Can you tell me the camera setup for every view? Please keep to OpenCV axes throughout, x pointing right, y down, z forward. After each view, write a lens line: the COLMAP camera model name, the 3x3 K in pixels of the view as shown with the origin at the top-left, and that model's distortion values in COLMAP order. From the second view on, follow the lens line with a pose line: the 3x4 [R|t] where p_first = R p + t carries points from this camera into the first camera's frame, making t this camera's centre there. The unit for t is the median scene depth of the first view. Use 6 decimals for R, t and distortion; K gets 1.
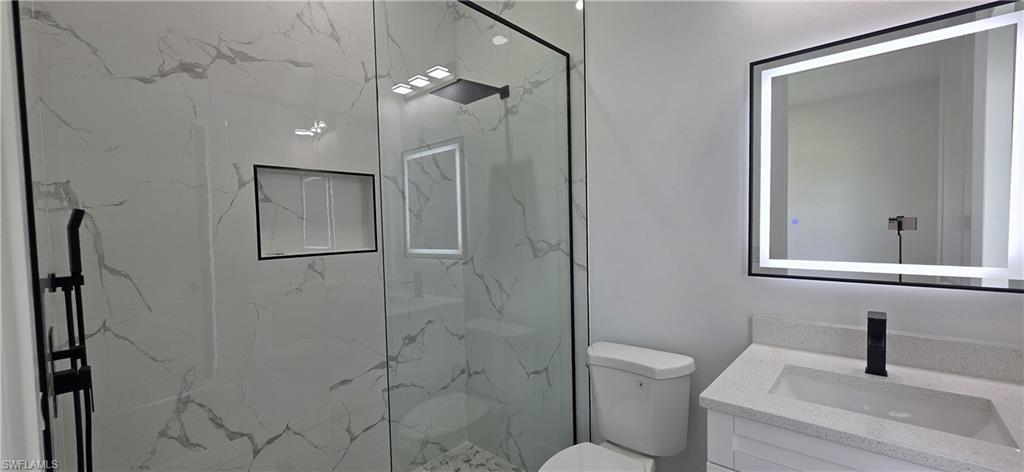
lens RADIAL K [[408.4, 0, 509.2], [0, 408.4, 242.6], [0, 0, 1]] dist [0.001790, 0.000056]
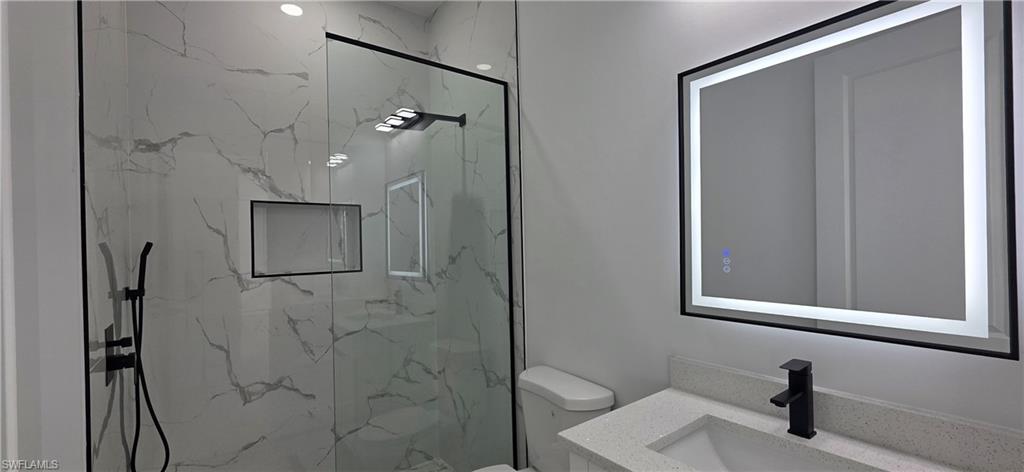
lens RADIAL K [[408.4, 0, 509.2], [0, 408.4, 242.6], [0, 0, 1]] dist [0.001790, 0.000056]
pose [[0.958575, -0.003572, -0.284818, 0.485888], [-0.004394, 0.999617, -0.027322, -0.040301], [0.284806, 0.027442, 0.958192, 0.035709]]
